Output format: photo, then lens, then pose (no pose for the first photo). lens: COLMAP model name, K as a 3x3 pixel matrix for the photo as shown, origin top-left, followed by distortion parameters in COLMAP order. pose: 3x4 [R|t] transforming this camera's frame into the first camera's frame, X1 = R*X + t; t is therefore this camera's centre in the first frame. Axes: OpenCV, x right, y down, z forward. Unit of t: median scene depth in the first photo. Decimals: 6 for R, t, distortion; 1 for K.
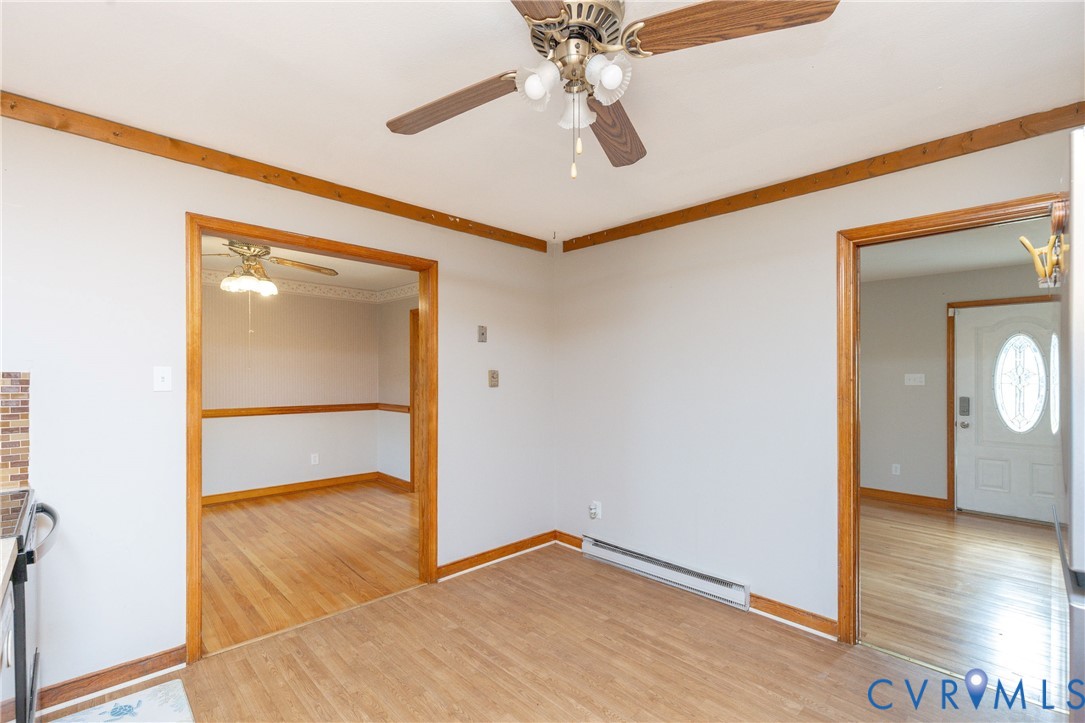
lens RADIAL K [[493.7, 0, 542.0], [0, 493.7, 374.4], [0, 0, 1]] dist [-0.000433, 0.001527]
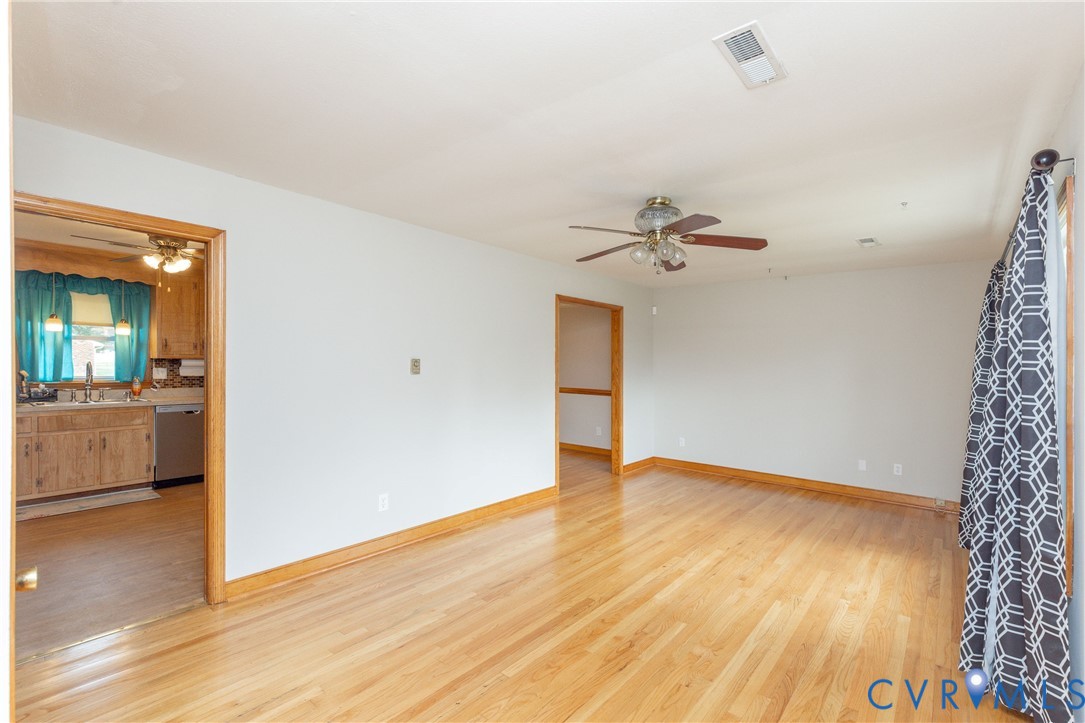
lens RADIAL K [[493.7, 0, 548.5], [0, 493.7, 375.6], [0, 0, 1]] dist [-0.000433, 0.001527]
pose [[0.106727, 0.020951, -0.994068, 1.165804], [-0.017356, 0.999665, 0.019205, 0.004685], [0.994137, 0.015204, 0.107055, 1.062591]]
